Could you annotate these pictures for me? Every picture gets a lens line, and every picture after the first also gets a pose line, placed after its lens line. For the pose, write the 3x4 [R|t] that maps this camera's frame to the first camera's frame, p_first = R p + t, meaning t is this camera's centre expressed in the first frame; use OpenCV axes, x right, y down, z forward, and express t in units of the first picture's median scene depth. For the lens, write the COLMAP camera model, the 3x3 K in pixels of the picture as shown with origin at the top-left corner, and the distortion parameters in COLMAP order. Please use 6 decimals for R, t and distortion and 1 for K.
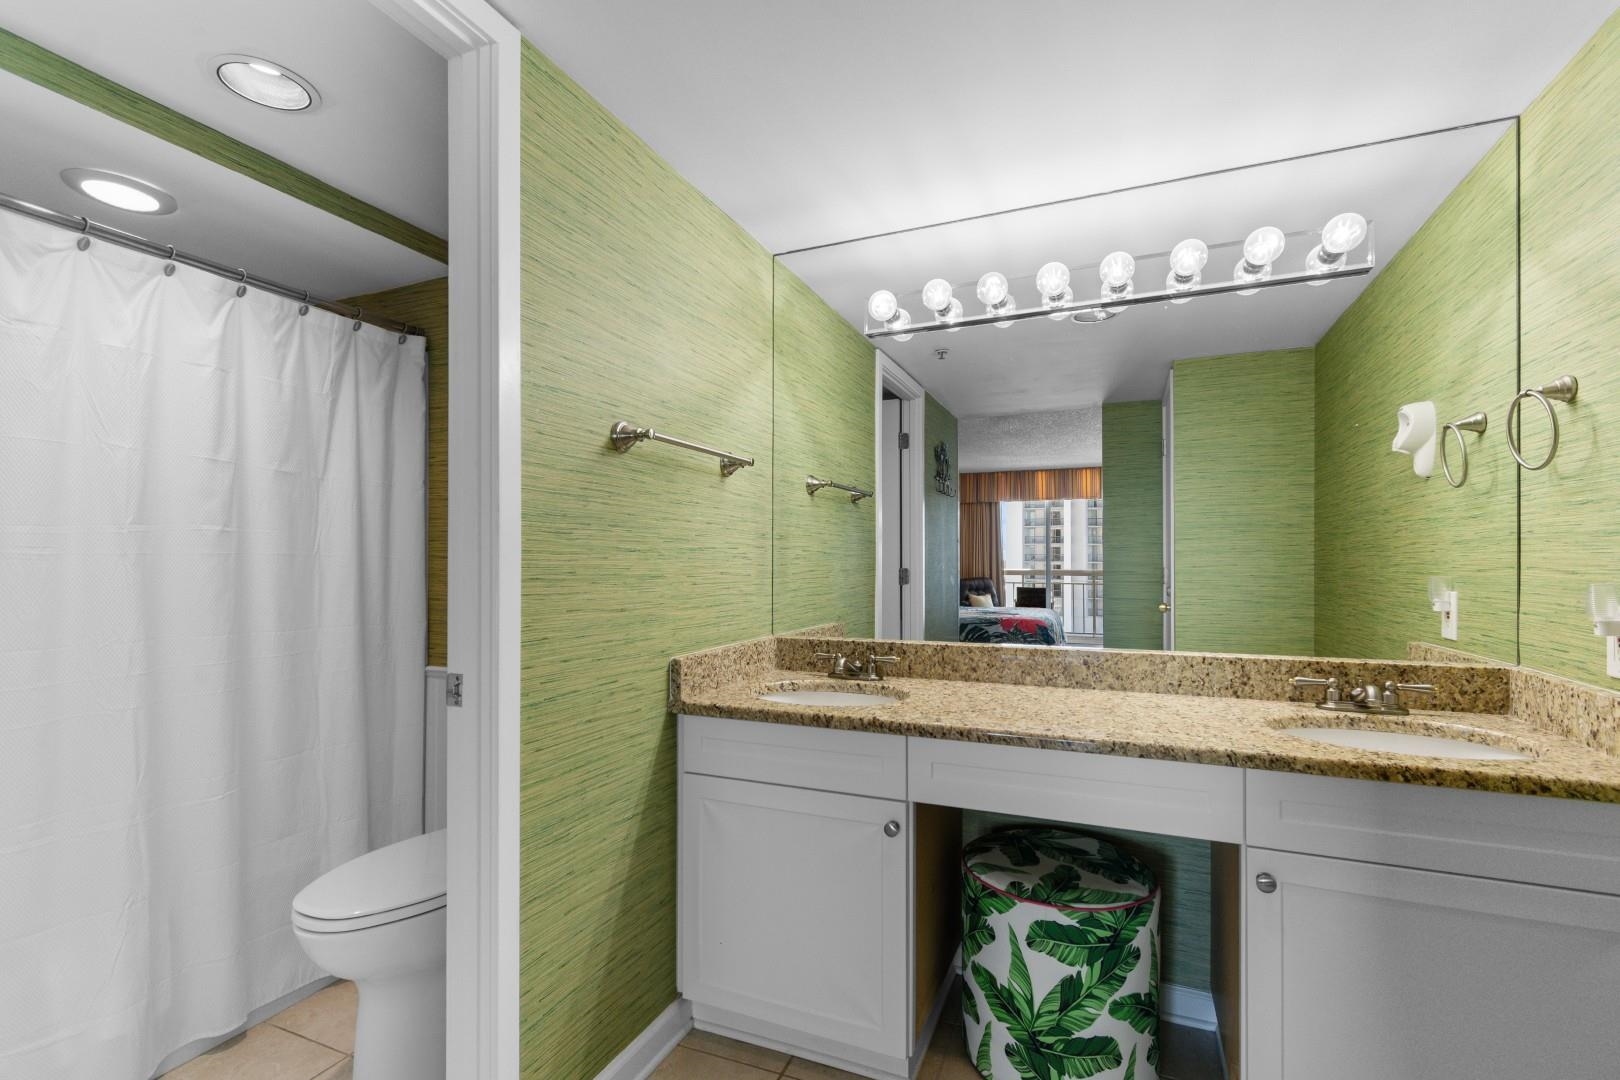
lens RADIAL K [[723.7, 0, 806.8], [0, 723.7, 555.4], [0, 0, 1]] dist [0.004970, -0.001410]
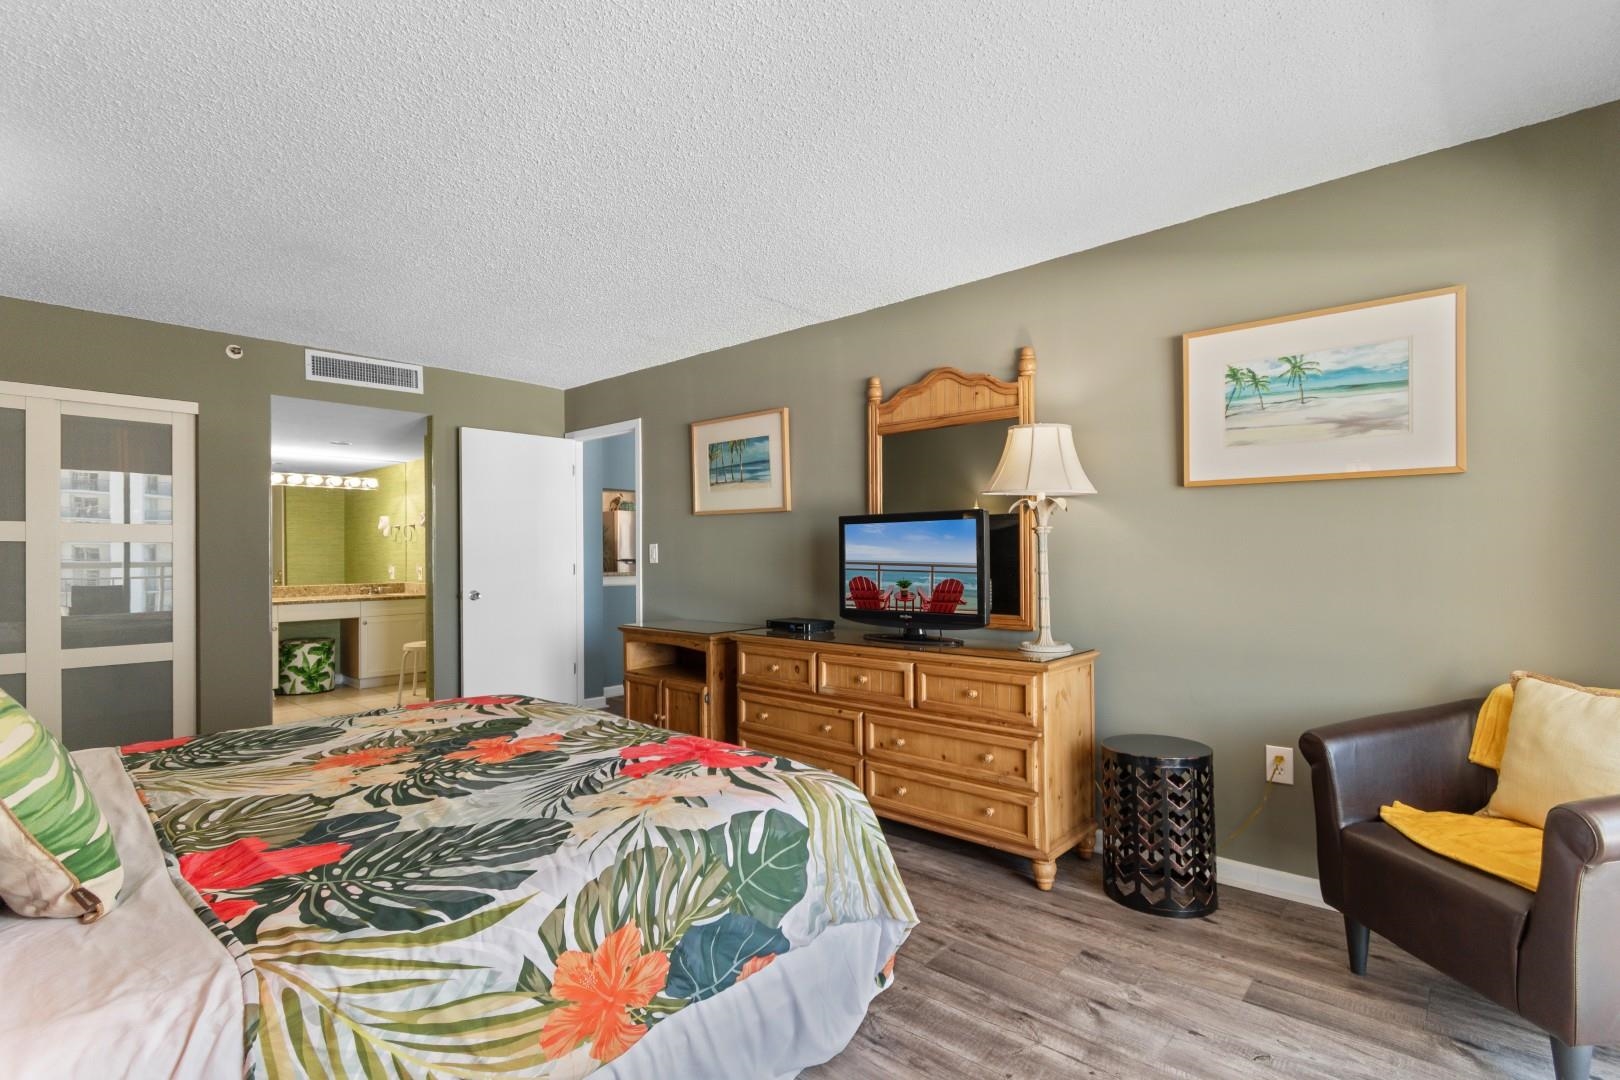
lens RADIAL K [[769.2, 0, 826.1], [0, 769.2, 554.3], [0, 0, 1]] dist [0.002810, -0.000054]
pose [[0.303872, -0.004335, 0.952703, -2.899077], [-0.001695, 0.999986, 0.005091, -0.055673], [-0.952711, -0.003162, 0.303860, -3.060001]]
